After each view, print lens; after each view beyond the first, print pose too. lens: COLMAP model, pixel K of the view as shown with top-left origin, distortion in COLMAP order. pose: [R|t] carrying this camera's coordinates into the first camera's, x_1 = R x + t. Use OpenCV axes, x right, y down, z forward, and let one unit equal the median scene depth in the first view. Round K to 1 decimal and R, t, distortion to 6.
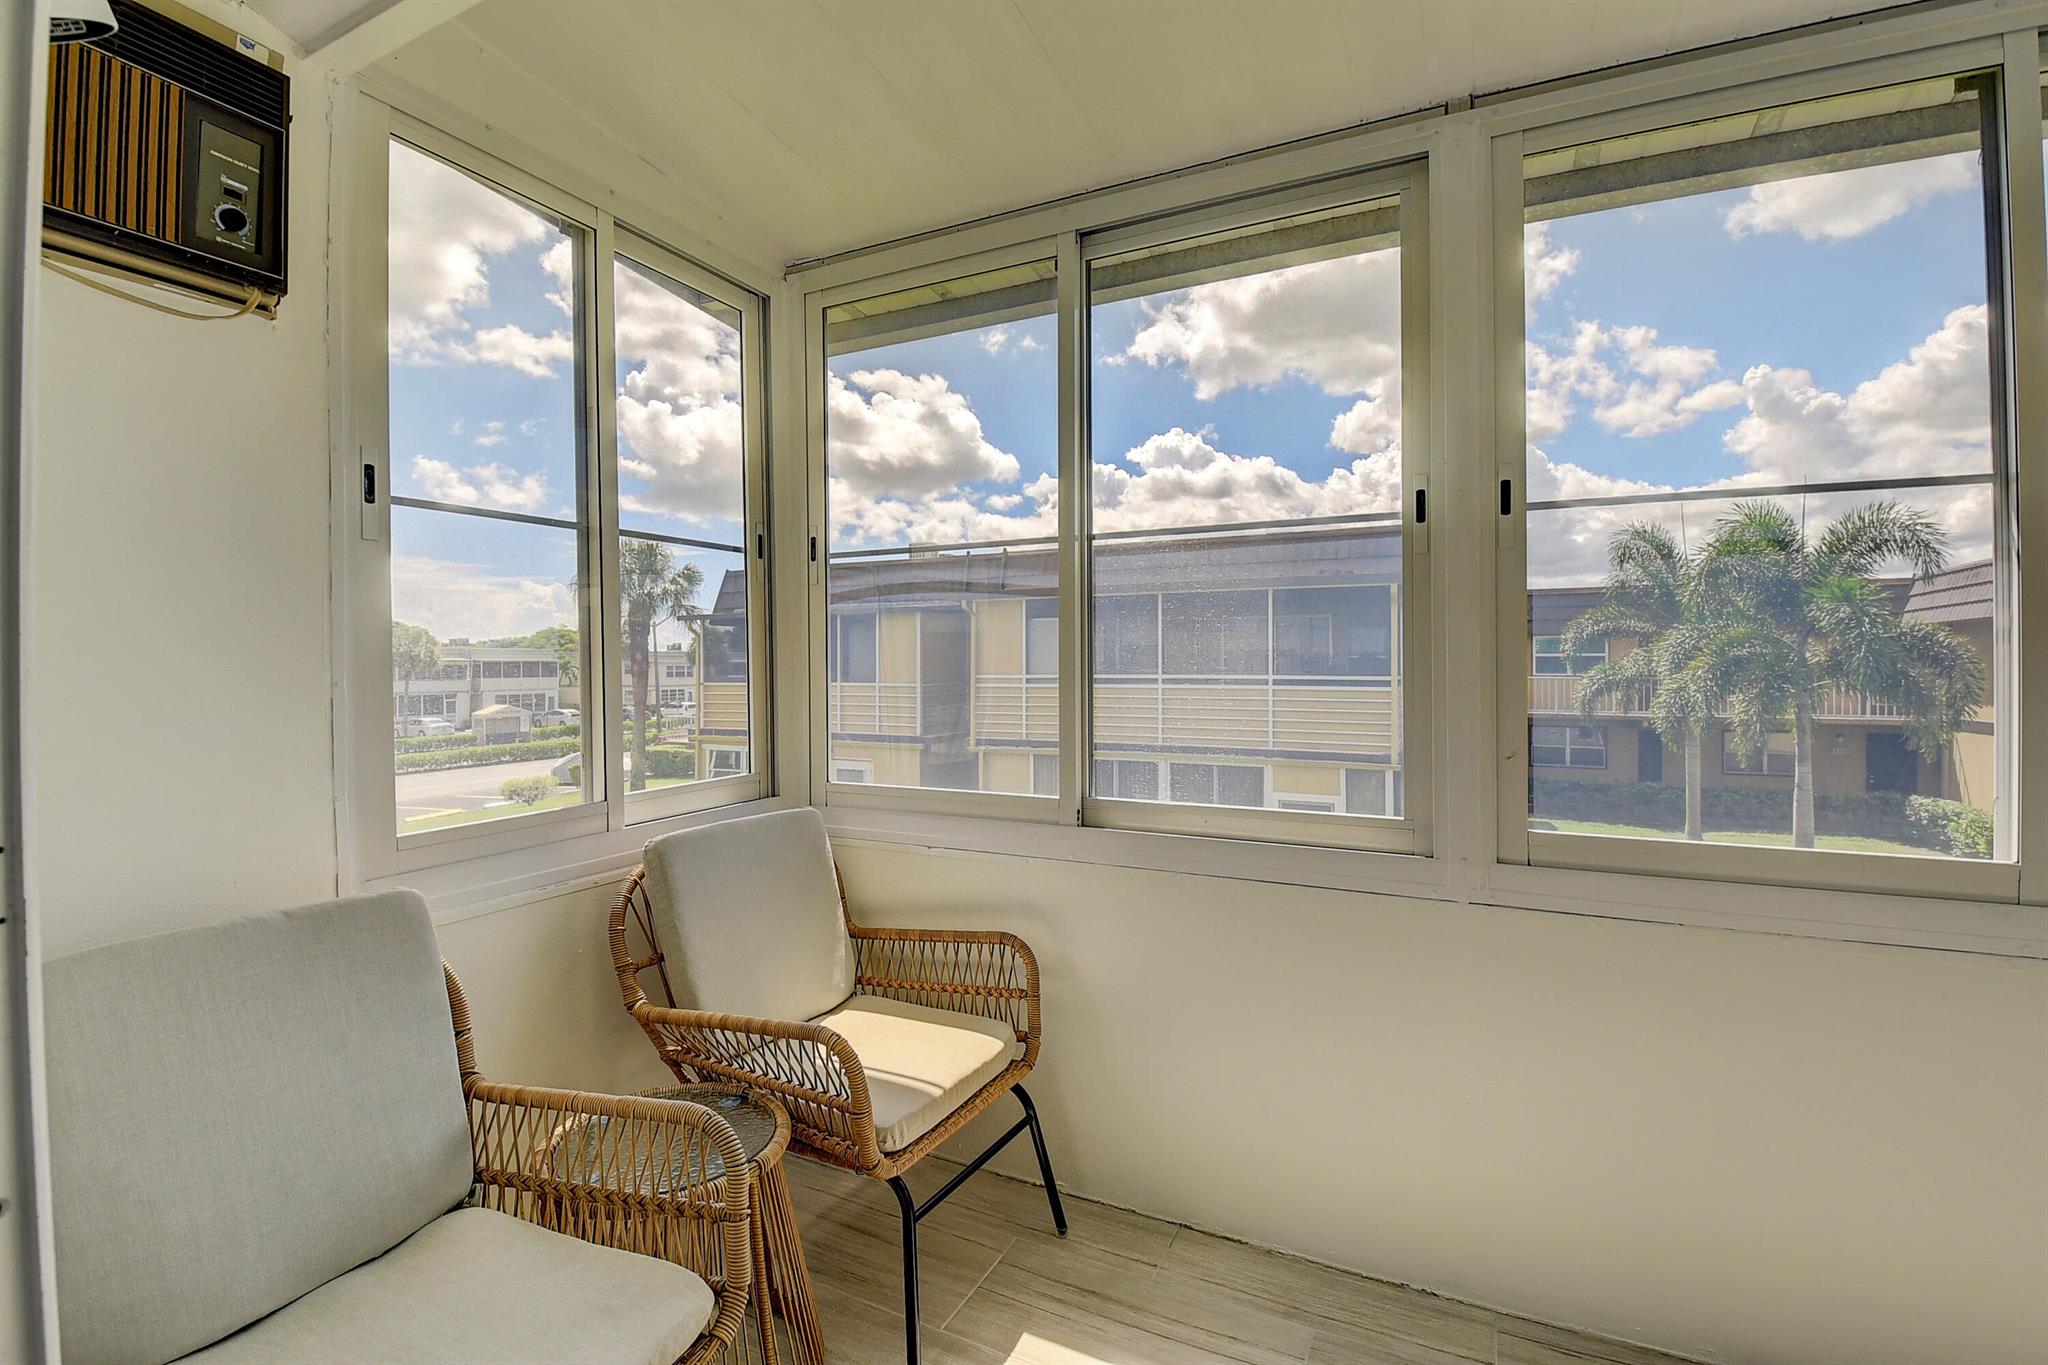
lens RADIAL K [[905.5, 0, 1019.1], [0, 905.5, 664.9], [0, 0, 1]] dist [0.009095, -0.021379]
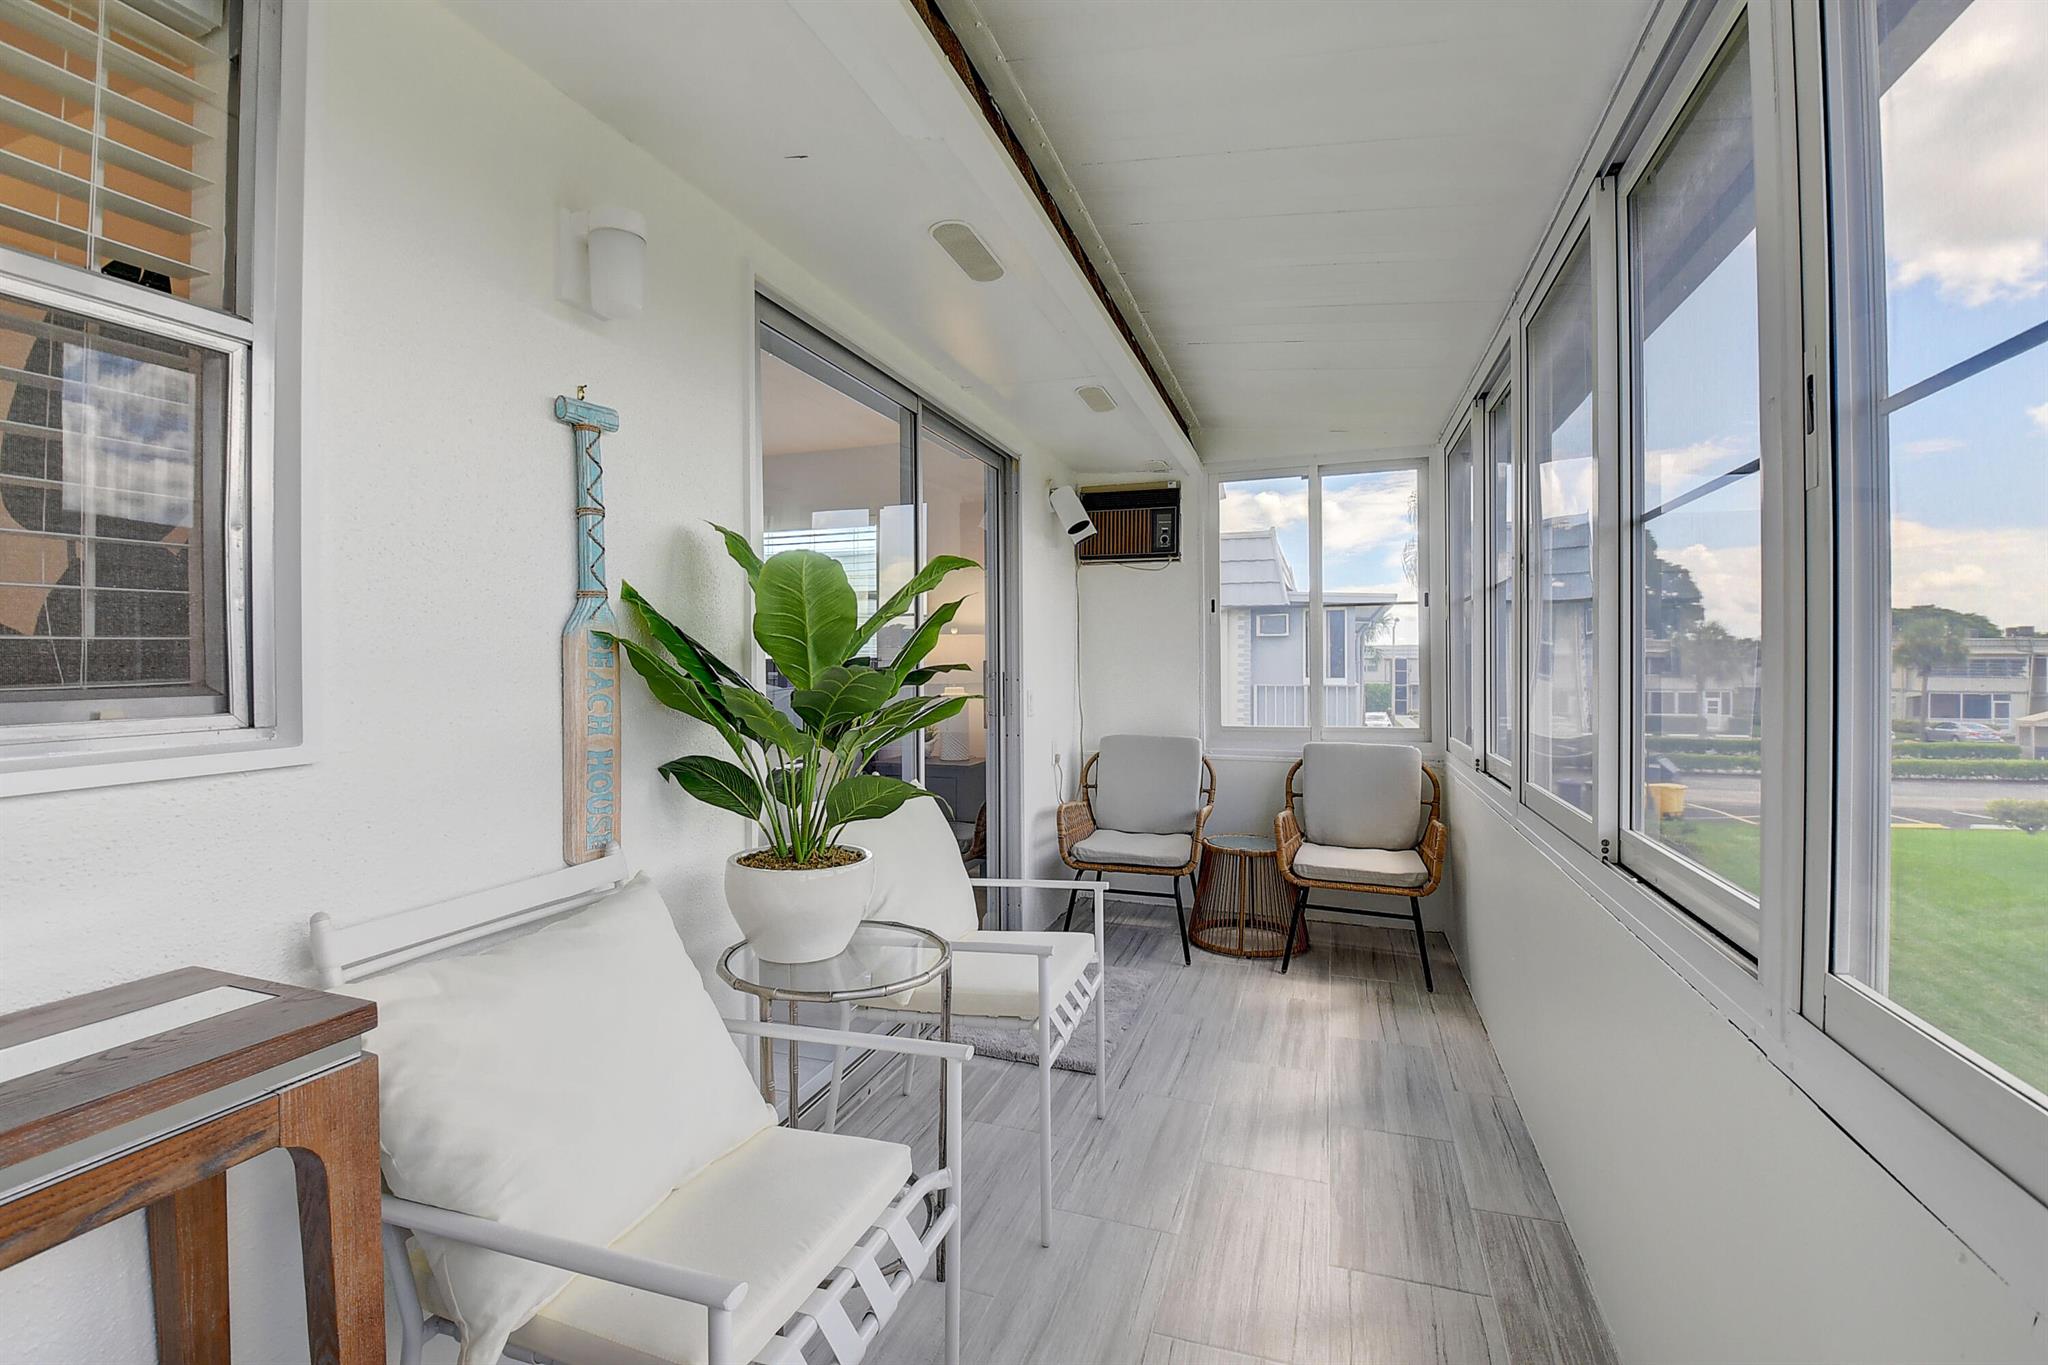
lens RADIAL K [[905.5, 0, 1019.1], [0, 905.5, 664.9], [0, 0, 1]] dist [0.009095, -0.021379]
pose [[0.129679, 0.008145, -0.991523, 1.839152], [-0.000996, 0.999967, 0.008084, -0.023103], [0.991556, -0.000061, 0.129683, -0.022235]]
